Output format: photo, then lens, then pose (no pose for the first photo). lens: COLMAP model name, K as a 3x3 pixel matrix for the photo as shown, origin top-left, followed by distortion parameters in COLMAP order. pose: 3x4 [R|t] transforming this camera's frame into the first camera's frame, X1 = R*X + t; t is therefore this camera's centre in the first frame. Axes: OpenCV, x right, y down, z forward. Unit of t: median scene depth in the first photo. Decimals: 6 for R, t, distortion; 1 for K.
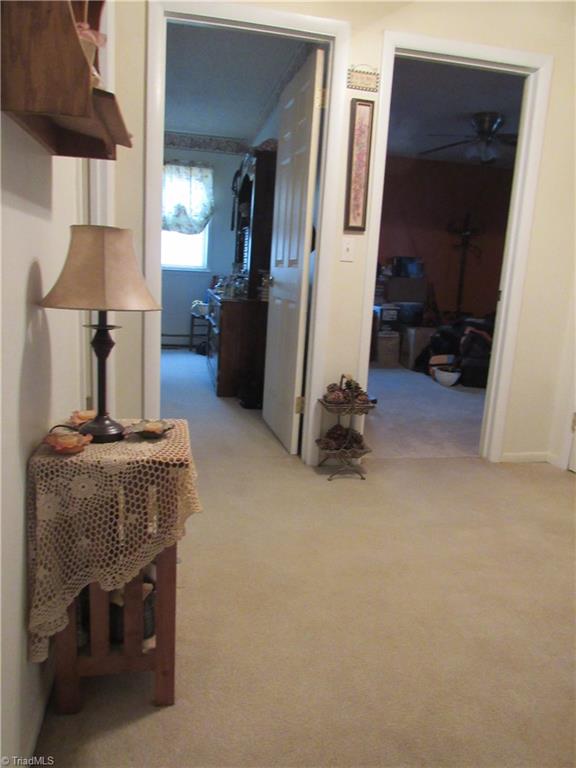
lens RADIAL K [[551.4, 0, 288.7], [0, 551.4, 382.7], [0, 0, 1]] dist [-0.024813, 0.004035]
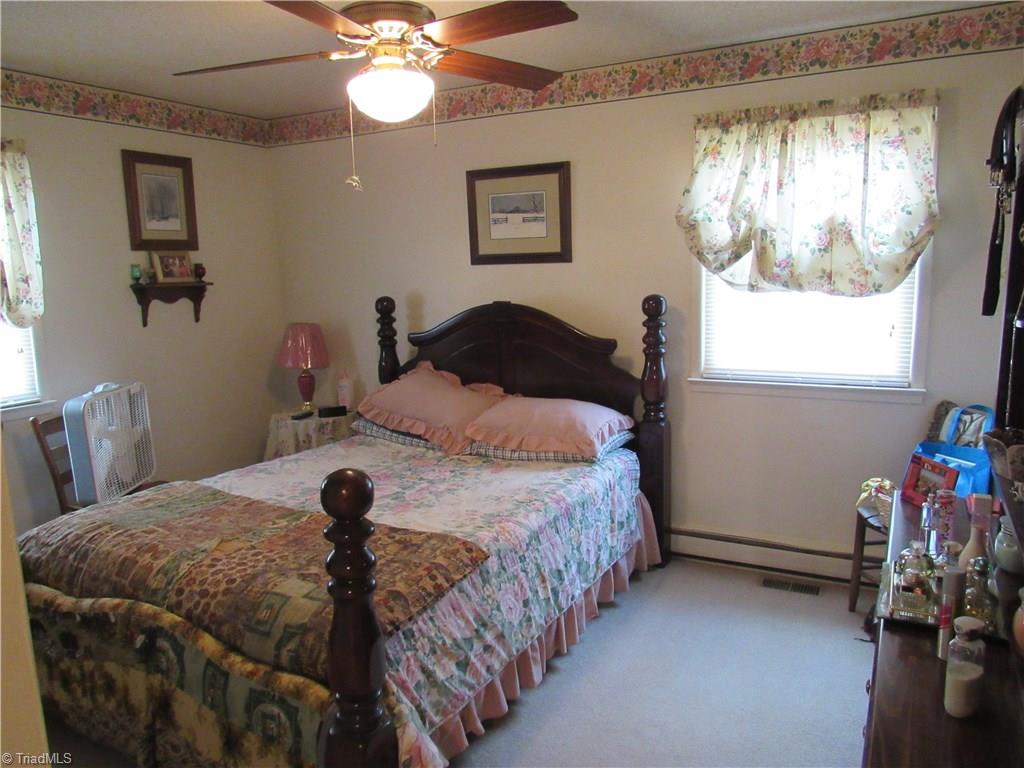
lens RADIAL K [[735.2, 0, 513.6], [0, 735.2, 386.4], [0, 0, 1]] dist [-0.024813, 0.004035]
pose [[0.761539, 0.023888, -0.647679, -0.040165], [-0.055212, 0.998079, -0.028107, -0.184407], [0.645763, 0.057165, 0.761395, 0.488582]]
